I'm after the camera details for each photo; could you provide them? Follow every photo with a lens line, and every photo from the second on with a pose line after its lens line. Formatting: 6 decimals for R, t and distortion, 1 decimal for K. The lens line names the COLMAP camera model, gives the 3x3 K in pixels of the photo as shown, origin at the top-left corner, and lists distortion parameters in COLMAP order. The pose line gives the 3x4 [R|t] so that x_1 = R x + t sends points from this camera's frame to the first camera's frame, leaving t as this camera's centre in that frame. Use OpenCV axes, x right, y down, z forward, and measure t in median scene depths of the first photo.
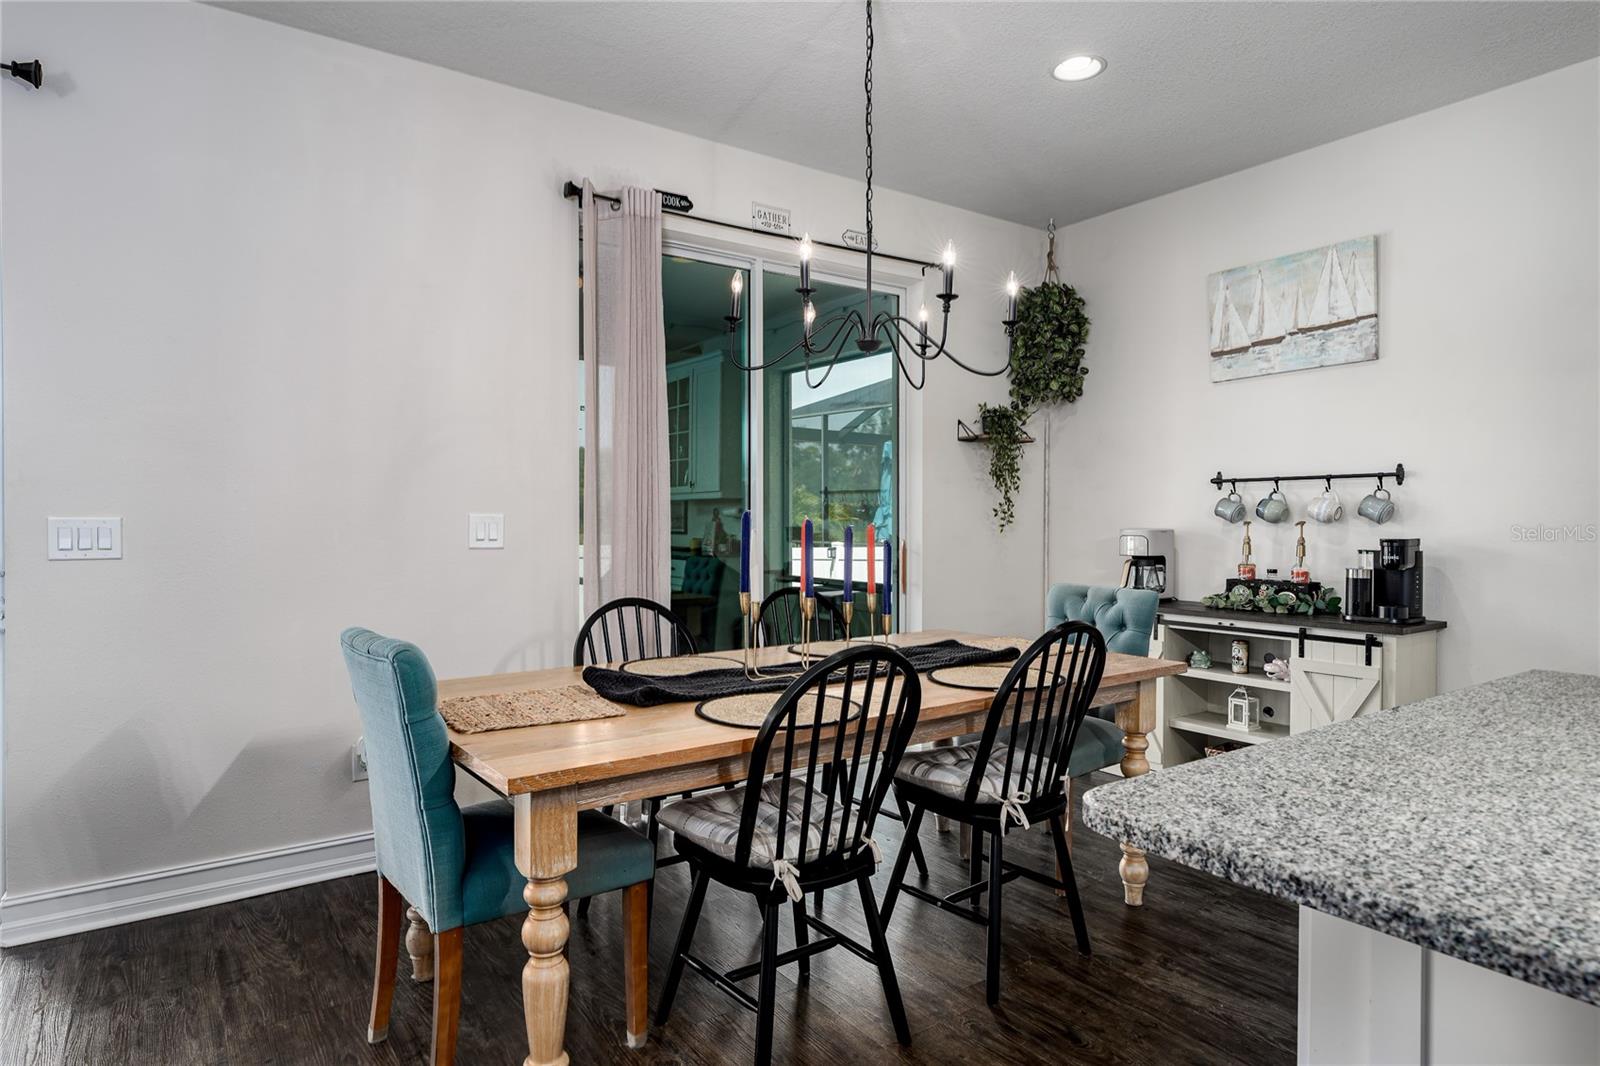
lens RADIAL K [[923.2, 0, 777.4], [0, 923.2, 530.1], [0, 0, 1]] dist [-0.002698, 0.001020]
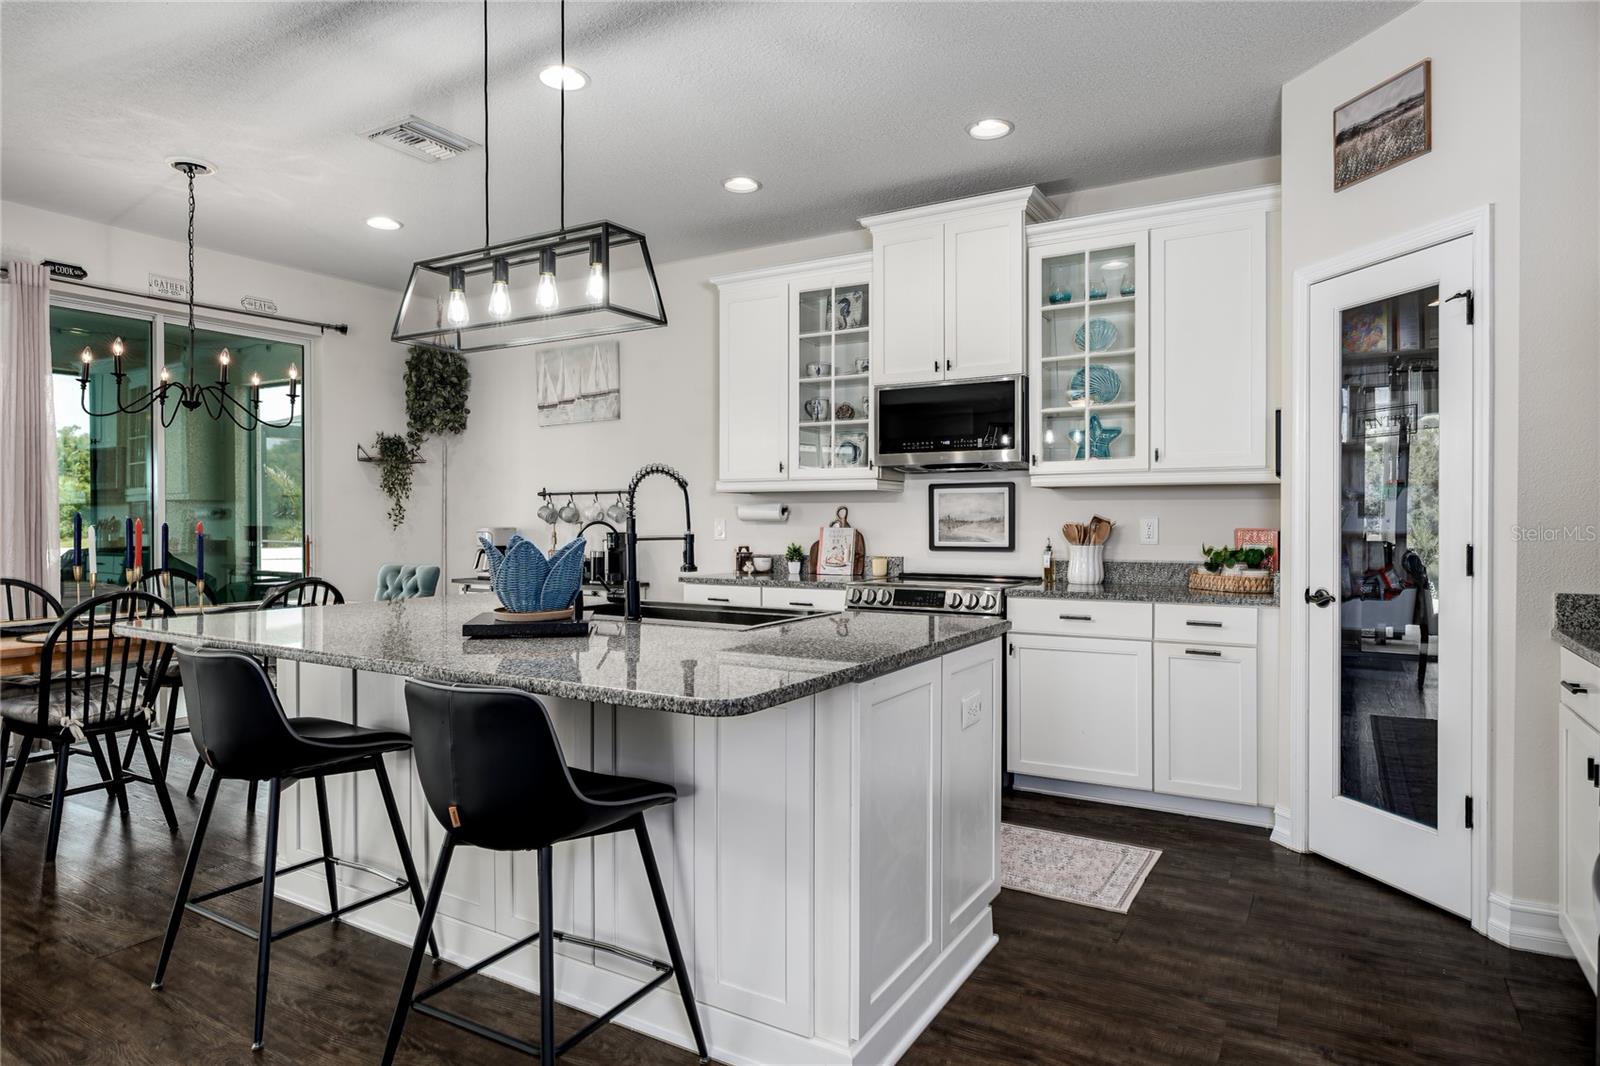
lens RADIAL K [[948.8, 0, 824.0], [0, 948.8, 527.7], [0, 0, 1]] dist [-0.003409, -0.000739]
pose [[0.903331, -0.004611, 0.428920, 0.262881], [0.006783, 0.999971, -0.003535, 0.009556], [-0.428891, 0.006103, 0.903336, -0.605807]]
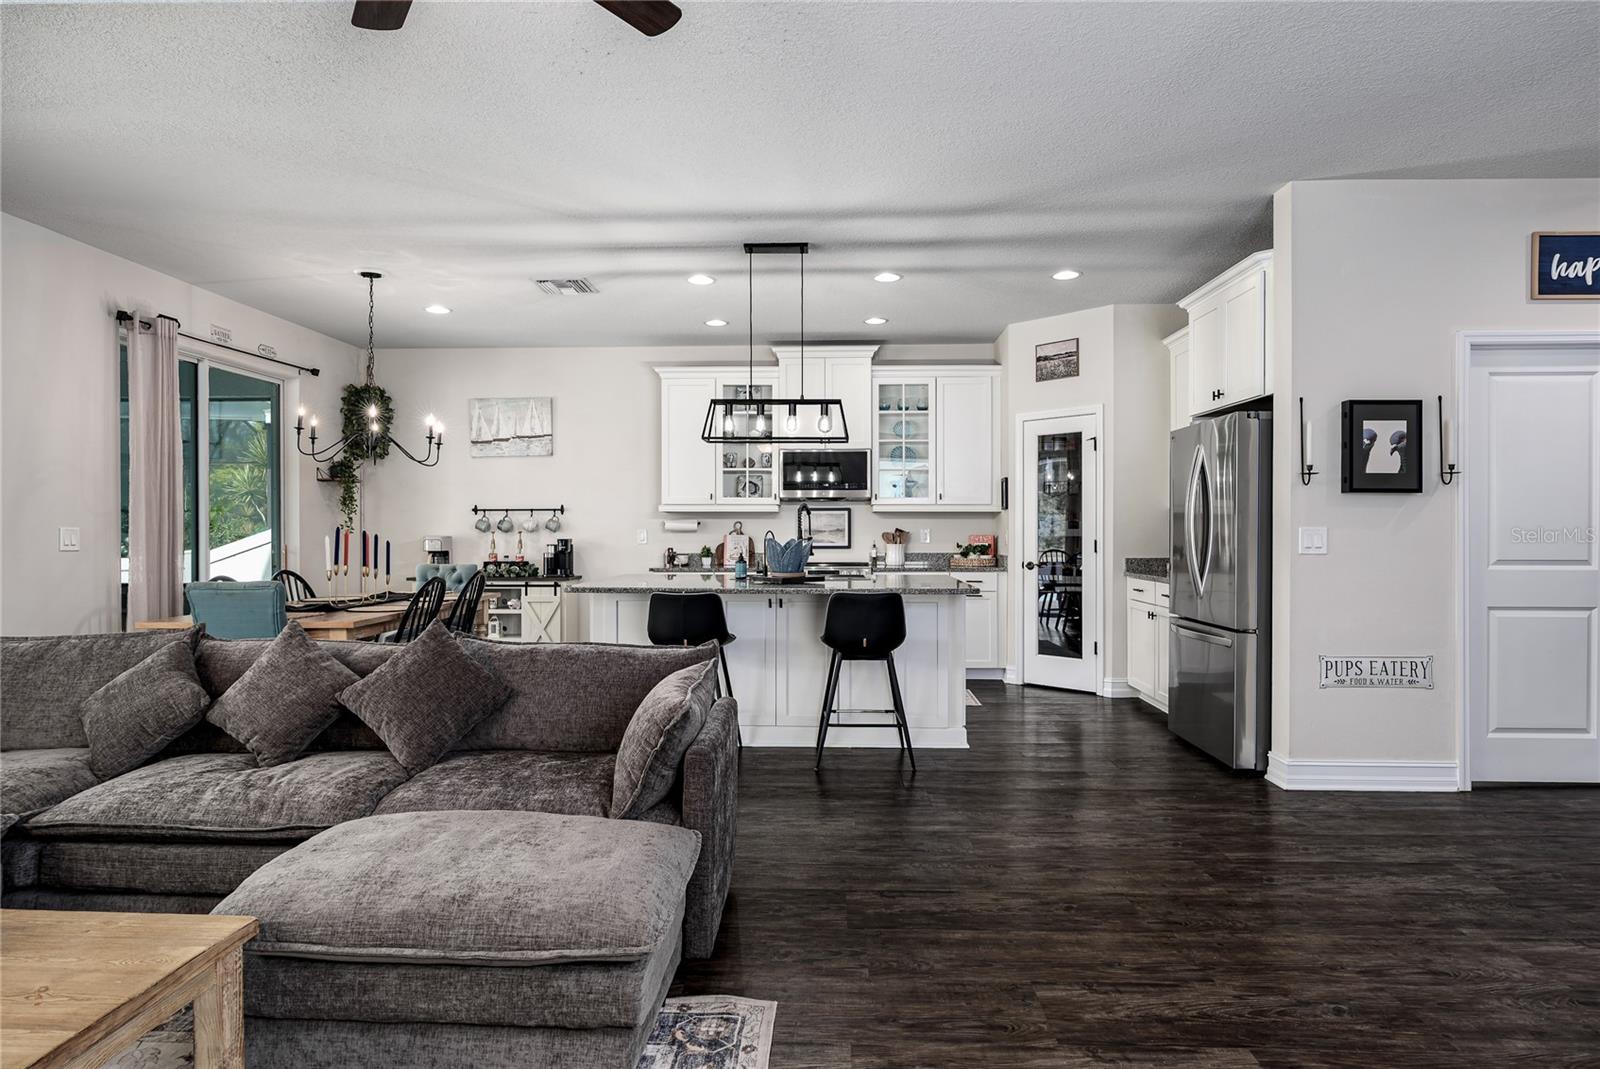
lens RADIAL K [[944.5, 0, 866.4], [0, 944.5, 533.6], [0, 0, 1]] dist [-0.005403, -0.000579]
pose [[0.546840, -0.004334, 0.837226, -0.766966], [0.012673, 0.999915, -0.003102, 0.011600], [-0.837141, 0.012306, 0.546848, -0.786645]]
